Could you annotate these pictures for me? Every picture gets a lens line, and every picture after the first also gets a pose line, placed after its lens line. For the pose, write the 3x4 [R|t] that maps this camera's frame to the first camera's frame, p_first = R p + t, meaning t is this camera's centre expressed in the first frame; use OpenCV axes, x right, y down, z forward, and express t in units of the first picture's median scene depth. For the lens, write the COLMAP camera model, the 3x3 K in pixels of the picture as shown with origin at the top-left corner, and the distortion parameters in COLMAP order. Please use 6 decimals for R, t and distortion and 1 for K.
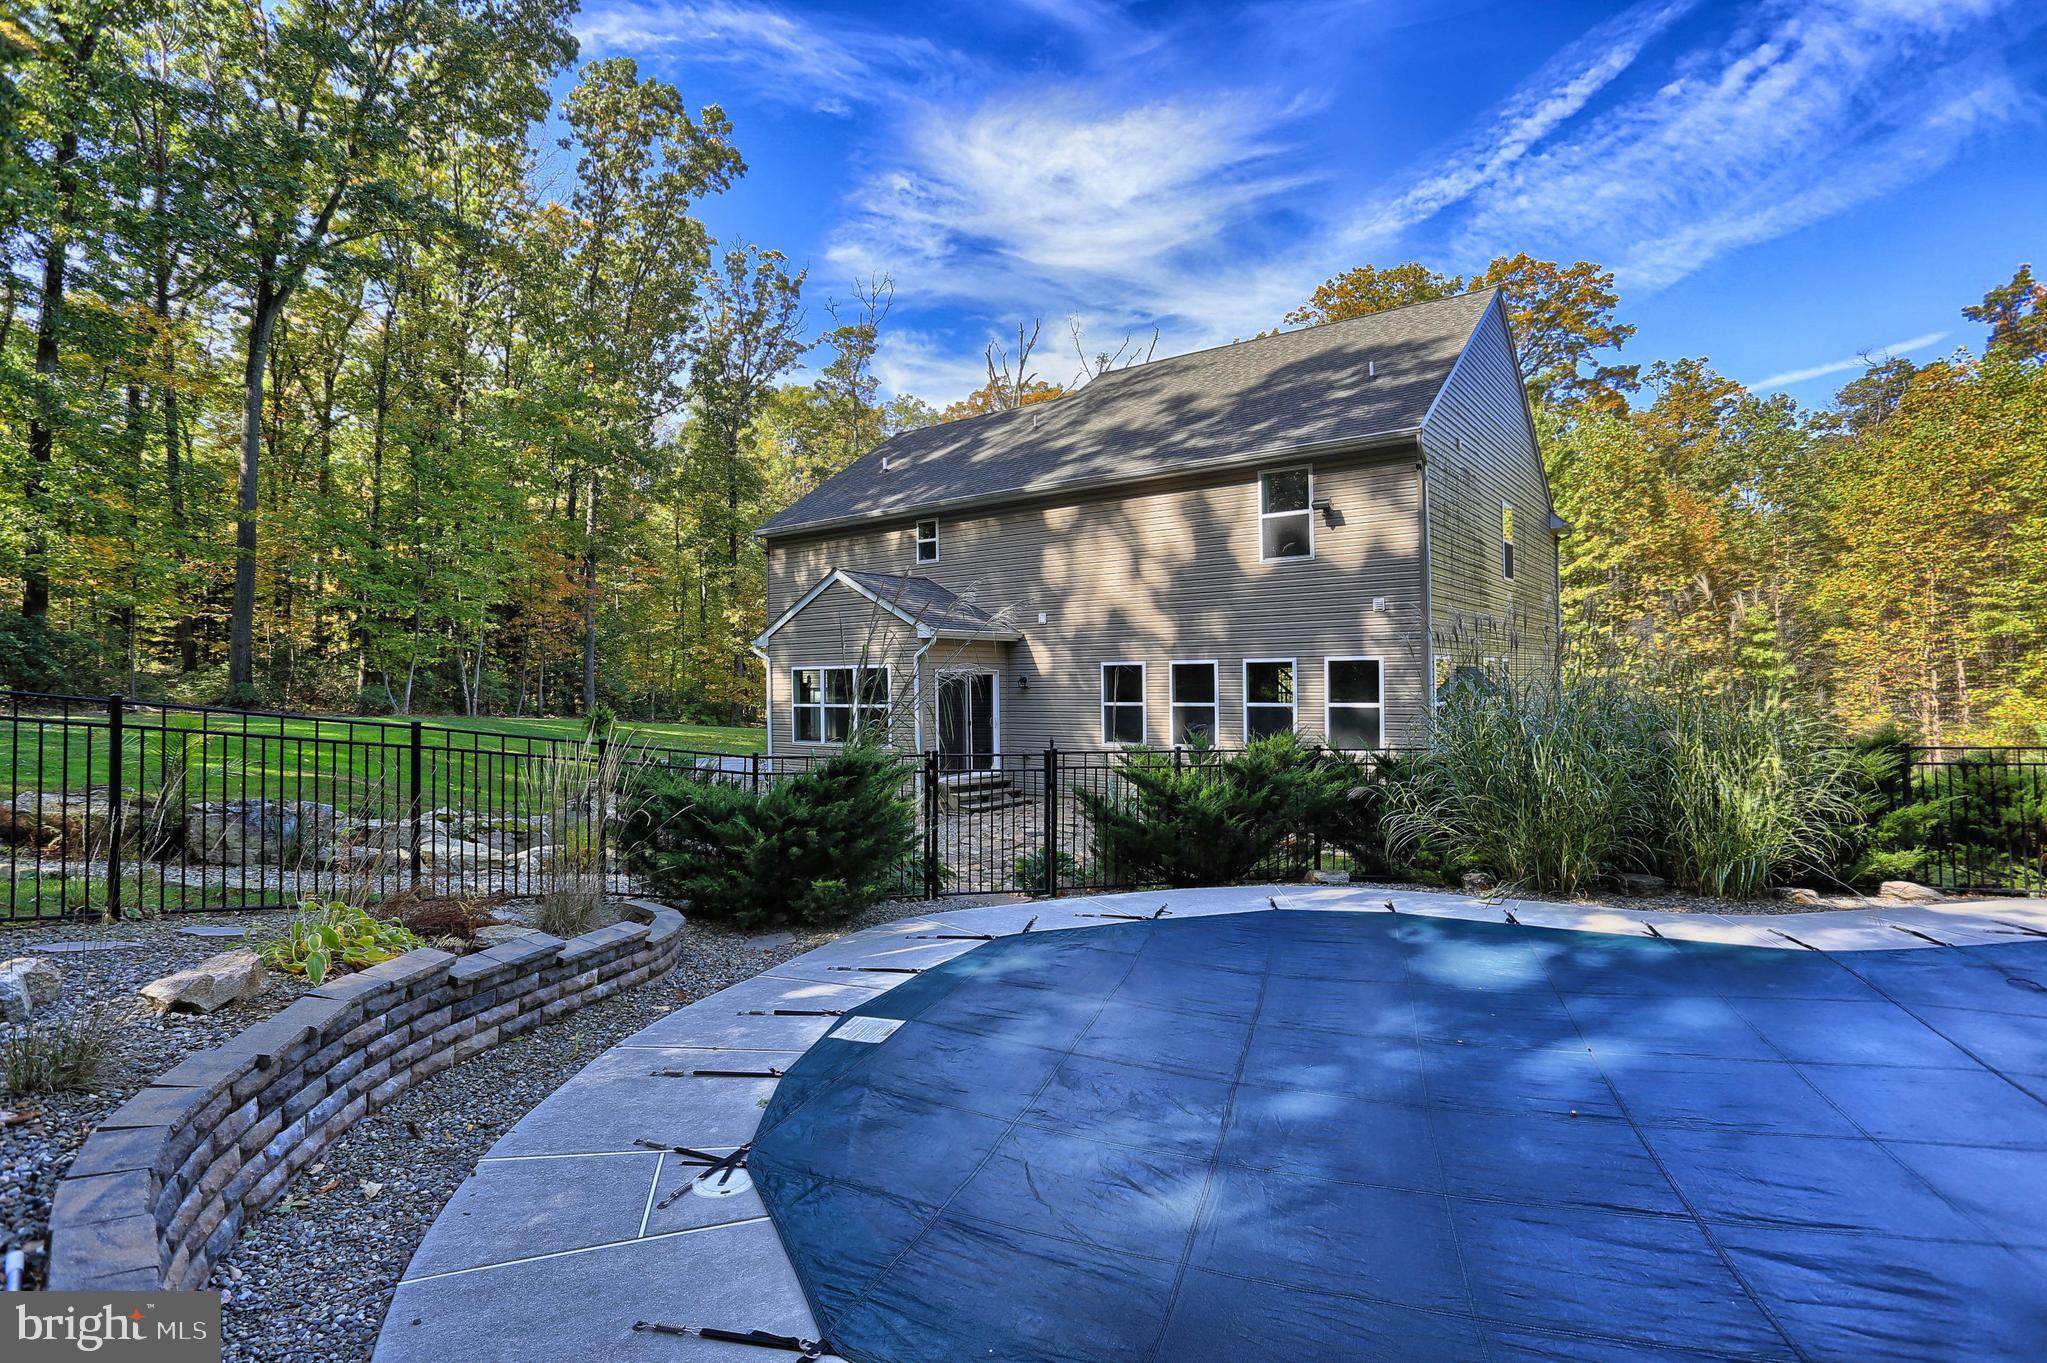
lens RADIAL K [[1032.7, 0, 1038.7], [0, 1032.7, 616.7], [0, 0, 1]] dist [-0.051024, 0.022387]
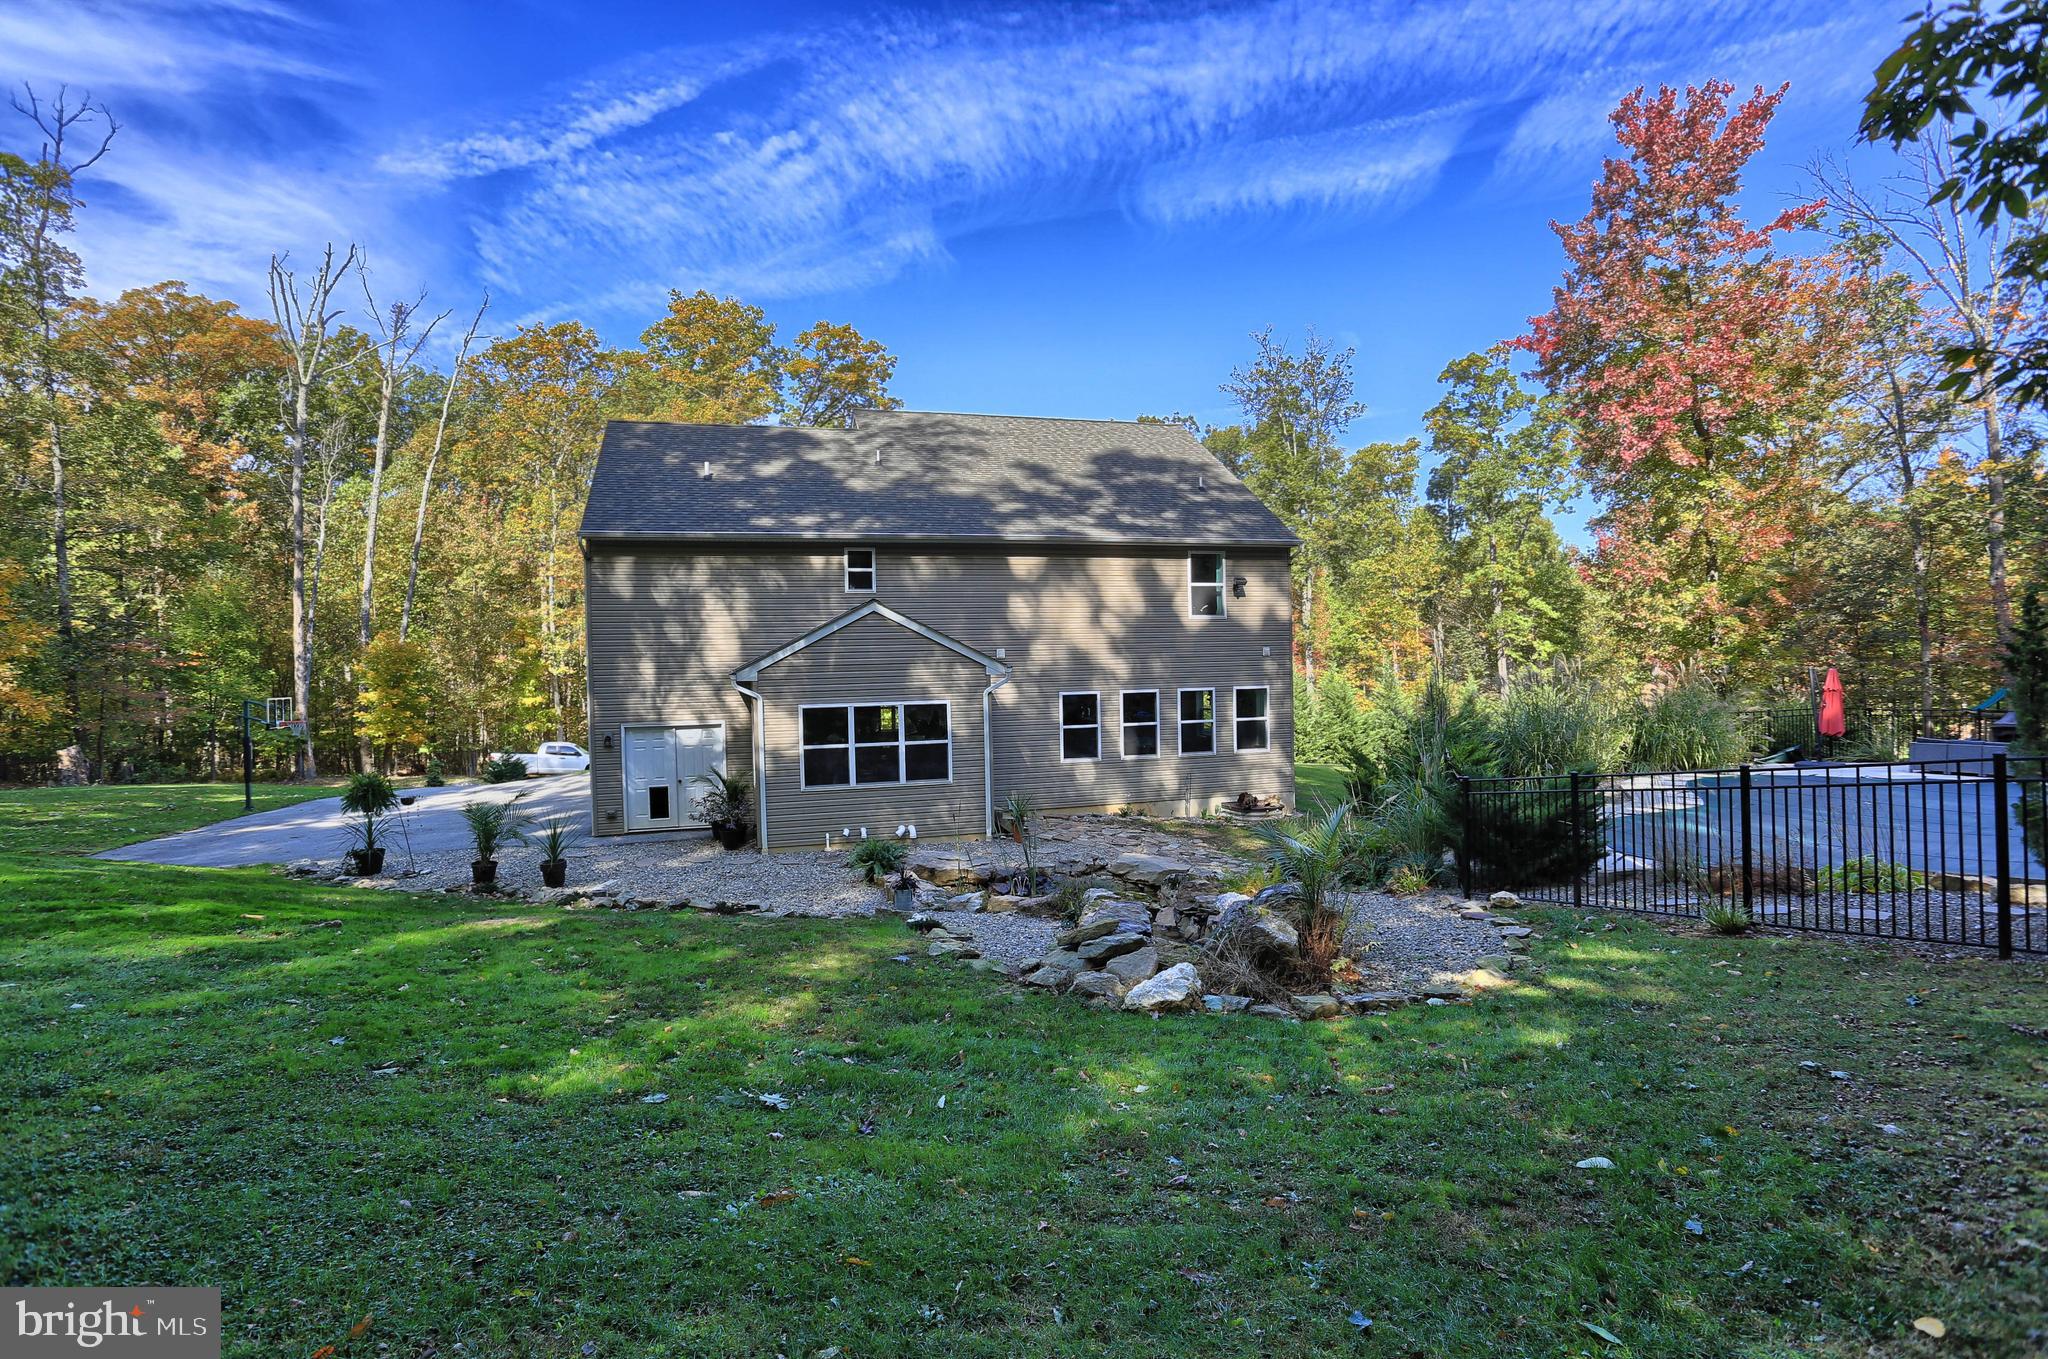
lens RADIAL K [[1033.2, 0, 1044.4], [0, 1033.2, 695.4], [0, 0, 1]] dist [-0.051024, 0.022387]
pose [[0.581916, -0.031298, 0.812646, -0.516177], [-0.038085, 0.997114, 0.065674, -0.017169], [-0.812357, -0.069167, 0.579045, 0.179130]]
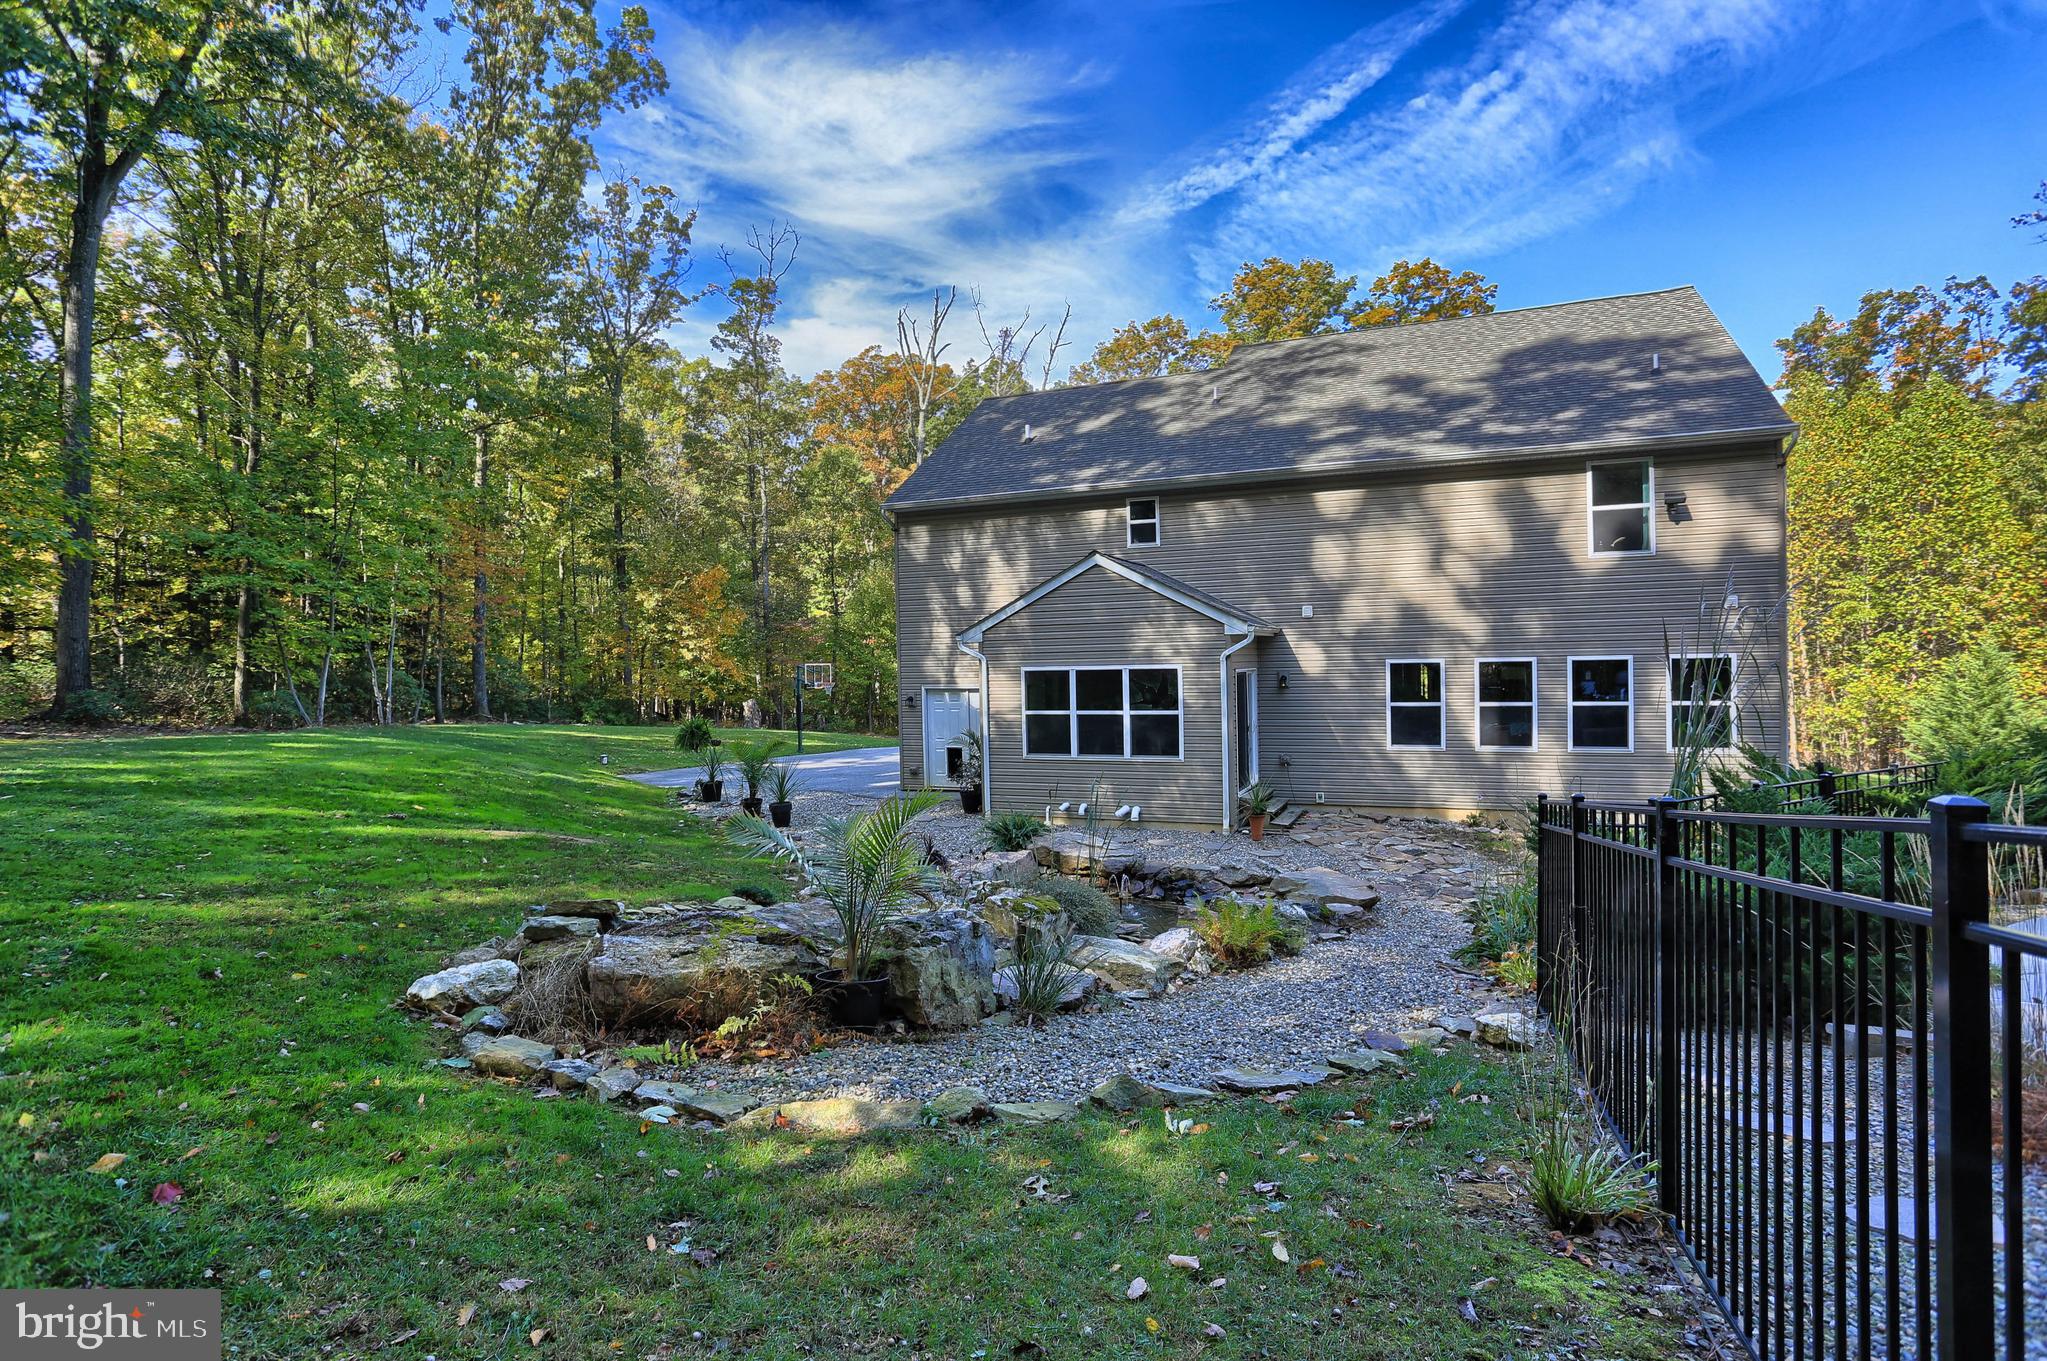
lens RADIAL K [[1032.7, 0, 1019.1], [0, 1032.7, 679.7], [0, 0, 1]] dist [-0.051024, 0.022387]
pose [[0.970171, -0.015778, 0.241909, -0.272878], [-0.004116, 0.996664, 0.081514, -0.007110], [-0.242388, -0.080078, 0.966869, 0.099612]]
